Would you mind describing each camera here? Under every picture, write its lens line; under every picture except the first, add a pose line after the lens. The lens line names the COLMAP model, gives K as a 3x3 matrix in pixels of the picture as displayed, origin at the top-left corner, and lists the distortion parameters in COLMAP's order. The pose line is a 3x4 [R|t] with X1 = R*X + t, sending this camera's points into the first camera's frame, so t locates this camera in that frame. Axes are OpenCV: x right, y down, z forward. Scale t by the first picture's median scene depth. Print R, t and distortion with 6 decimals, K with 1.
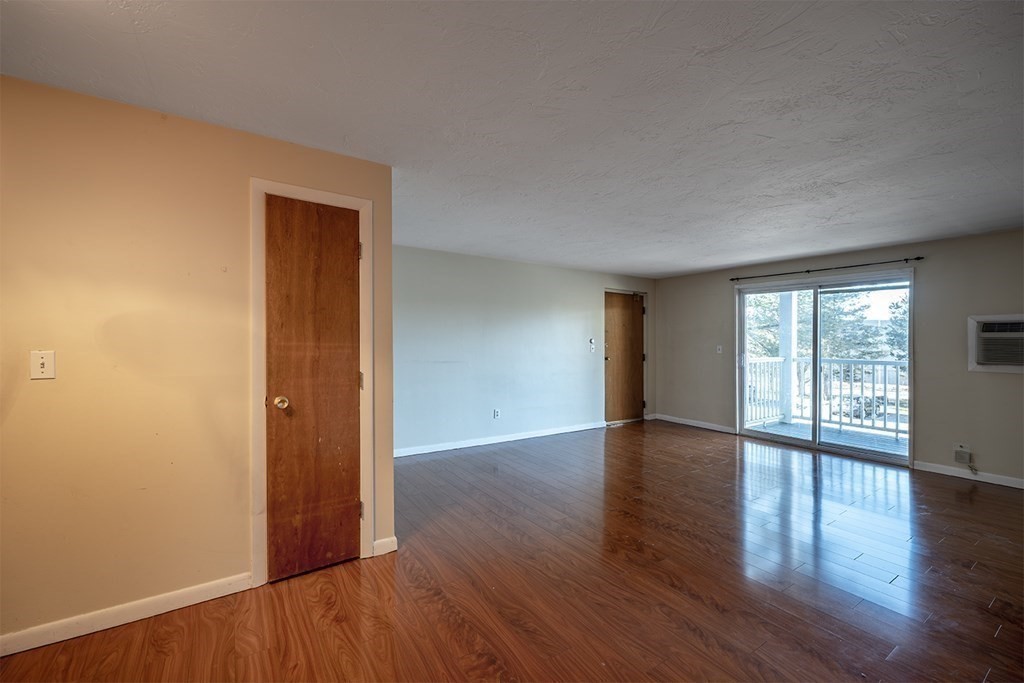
lens RADIAL K [[422.5, 0, 516.4], [0, 422.5, 339.5], [0, 0, 1]] dist [0.002619, -0.000201]
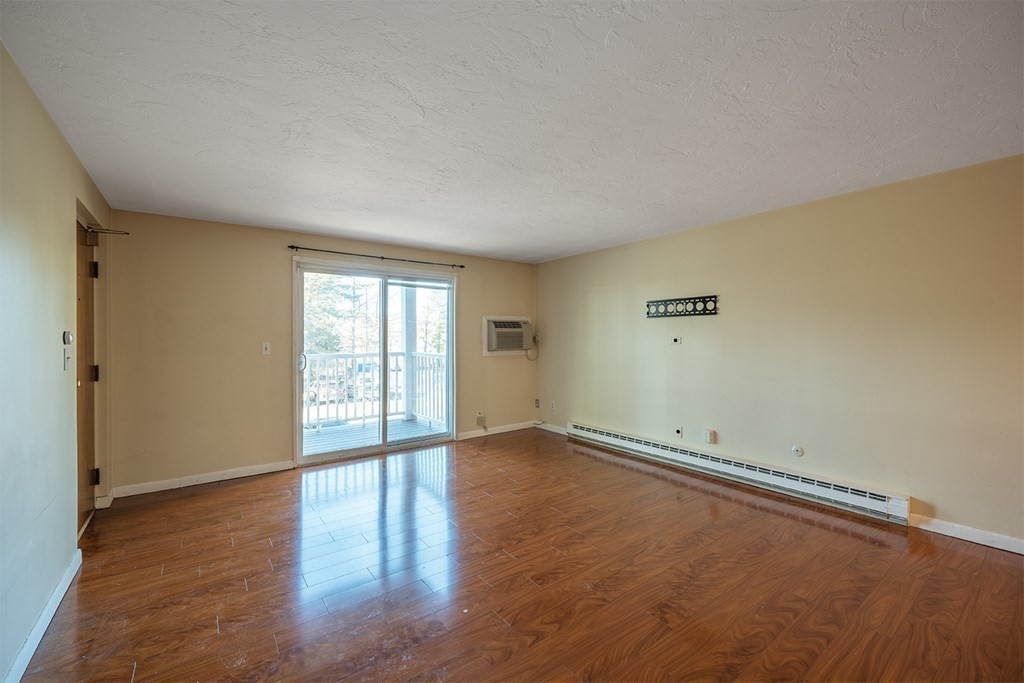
lens RADIAL K [[422.5, 0, 503.5], [0, 422.5, 325.6], [0, 0, 1]] dist [0.002619, -0.000201]
pose [[-0.038933, 0.018986, 0.999061, -0.258737], [0.000790, 0.999820, -0.018969, 0.001991], [-0.999242, 0.000051, -0.038941, 0.881474]]
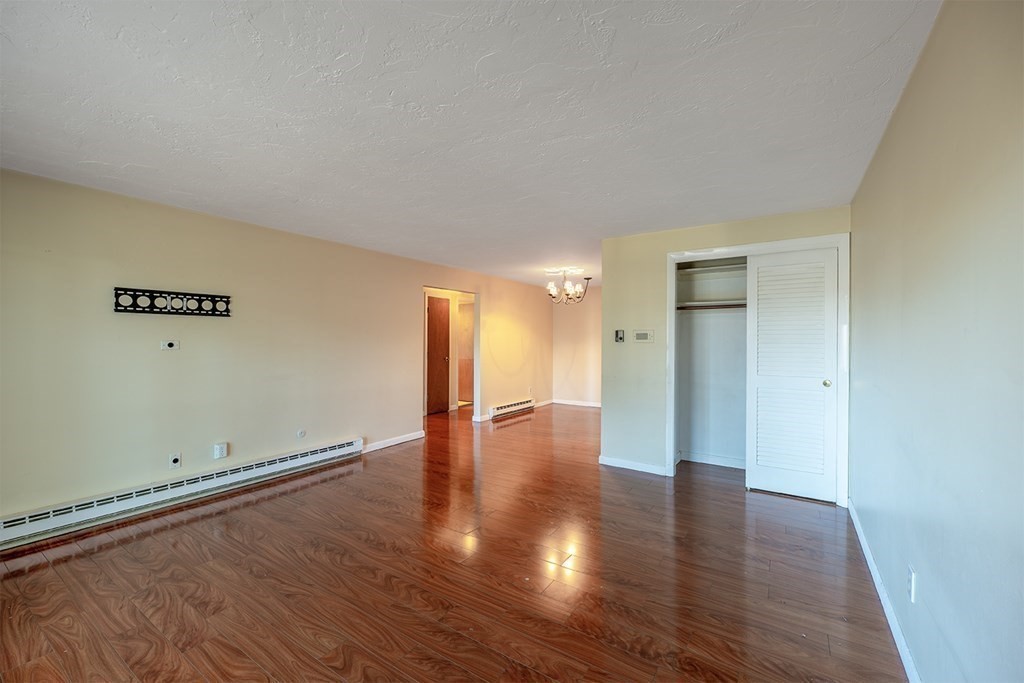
lens RADIAL K [[422.5, 0, 513.1], [0, 422.5, 348.6], [0, 0, 1]] dist [0.002619, -0.000201]
pose [[-0.917745, -0.008404, -0.397081, 0.397261], [-0.015154, 0.999789, 0.013862, 0.003753], [0.396881, 0.018739, -0.917679, 1.350401]]
